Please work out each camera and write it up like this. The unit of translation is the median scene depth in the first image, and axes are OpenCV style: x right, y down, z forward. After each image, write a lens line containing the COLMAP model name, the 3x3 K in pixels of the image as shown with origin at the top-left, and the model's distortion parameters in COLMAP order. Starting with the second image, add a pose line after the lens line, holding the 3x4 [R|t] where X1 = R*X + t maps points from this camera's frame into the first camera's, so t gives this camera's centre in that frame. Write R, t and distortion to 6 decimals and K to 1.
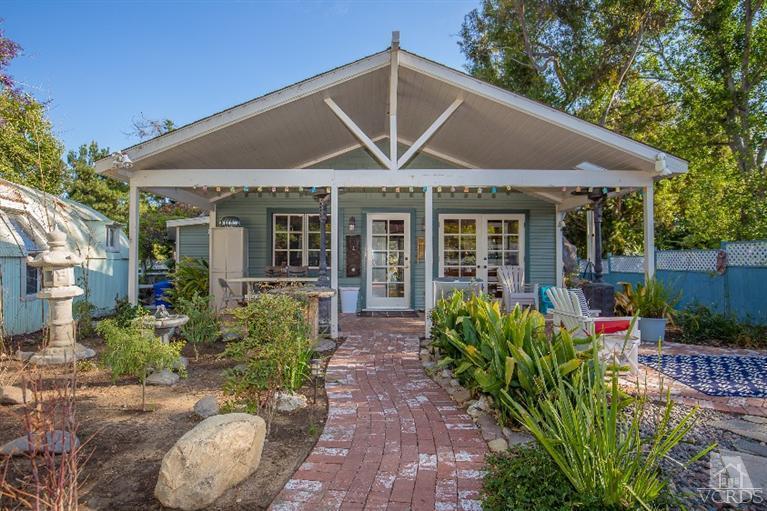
lens RADIAL K [[448.8, 0, 383.5], [0, 448.8, 255.5], [0, 0, 1]] dist [-0.002996, -0.000243]
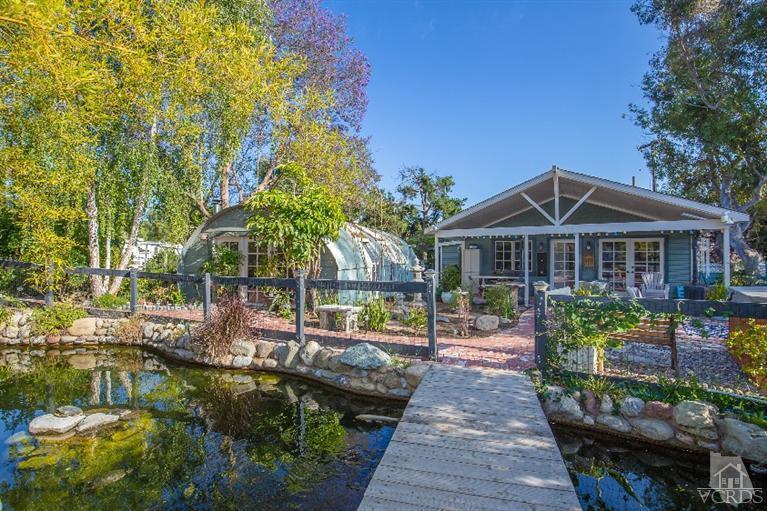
lens RADIAL K [[341.8, 0, 383.5], [0, 341.8, 255.5], [0, 0, 1]] dist [-0.002238, -0.000685]
pose [[0.855526, -0.009701, -0.517669, 0.116003], [0.011192, 0.999937, -0.000242, -0.050057], [0.517639, -0.005587, 0.855581, -0.568005]]
